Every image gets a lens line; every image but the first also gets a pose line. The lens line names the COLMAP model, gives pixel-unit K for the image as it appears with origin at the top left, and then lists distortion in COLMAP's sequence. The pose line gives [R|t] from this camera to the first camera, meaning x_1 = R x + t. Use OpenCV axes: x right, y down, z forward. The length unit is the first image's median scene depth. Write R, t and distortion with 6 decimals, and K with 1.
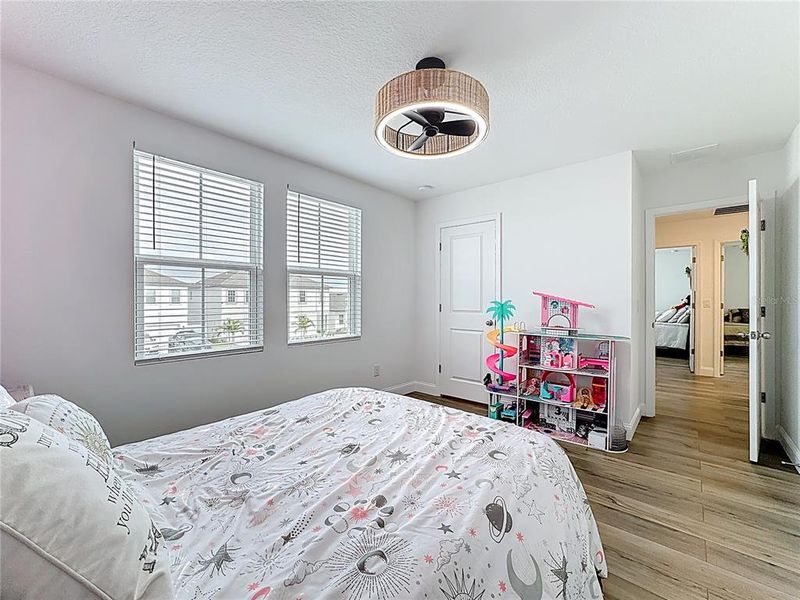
lens RADIAL K [[334.0, 0, 400.0], [0, 334.0, 300.0], [0, 0, 1]] dist [-0.036180, 0.015018]
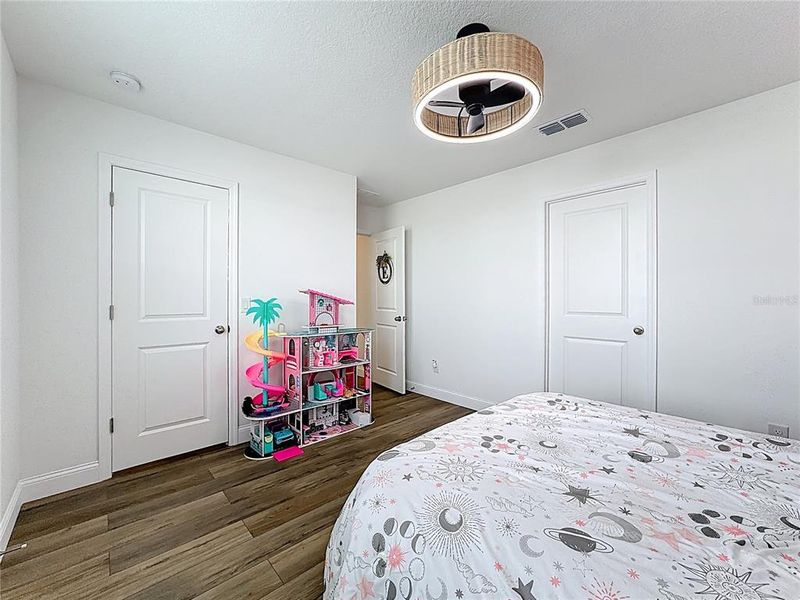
lens RADIAL K [[334.0, 0, 400.0], [0, 334.0, 300.0], [0, 0, 1]] dist [-0.036180, 0.015018]
pose [[0.109934, -0.009309, 0.993895, -0.492423], [0.001558, 0.999957, 0.009193, -0.001928], [-0.993938, 0.000537, 0.109944, 0.673585]]
